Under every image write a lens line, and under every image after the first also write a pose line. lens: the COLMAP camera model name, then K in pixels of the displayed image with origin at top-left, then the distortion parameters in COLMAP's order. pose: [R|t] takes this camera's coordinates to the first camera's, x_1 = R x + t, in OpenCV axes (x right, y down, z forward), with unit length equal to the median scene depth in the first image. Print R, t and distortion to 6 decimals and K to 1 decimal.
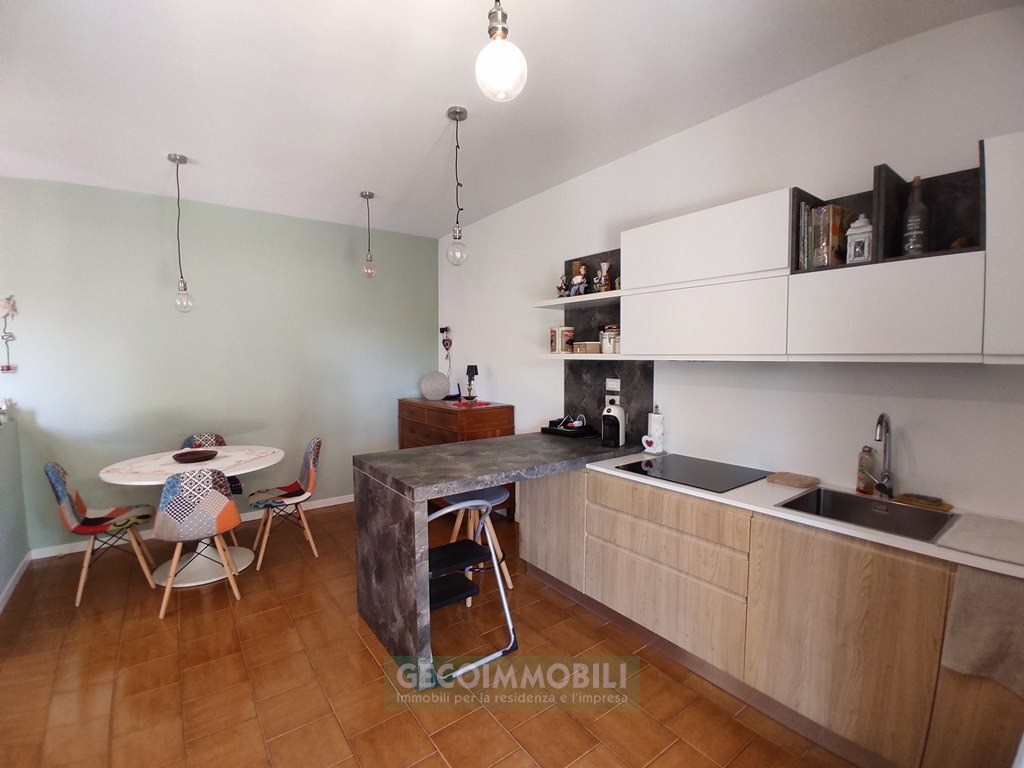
lens RADIAL K [[462.4, 0, 508.3], [0, 462.4, 379.2], [0, 0, 1]] dist [-0.033607, -0.002813]
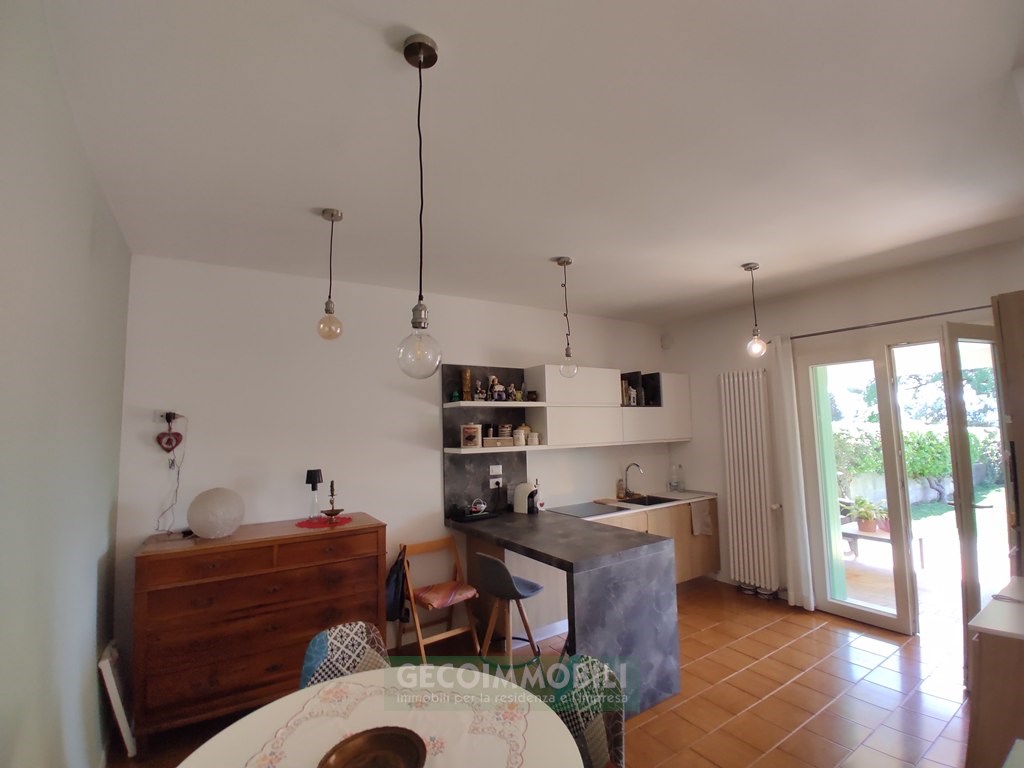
lens RADIAL K [[462.4, 0, 513.4], [0, 462.4, 387.0], [0, 0, 1]] dist [-0.033607, -0.002813]
pose [[0.057105, 0.097390, 0.993607, -1.065990], [0.079408, 0.991635, -0.101760, -0.082167], [-0.995205, 0.084712, 0.048894, 0.858389]]
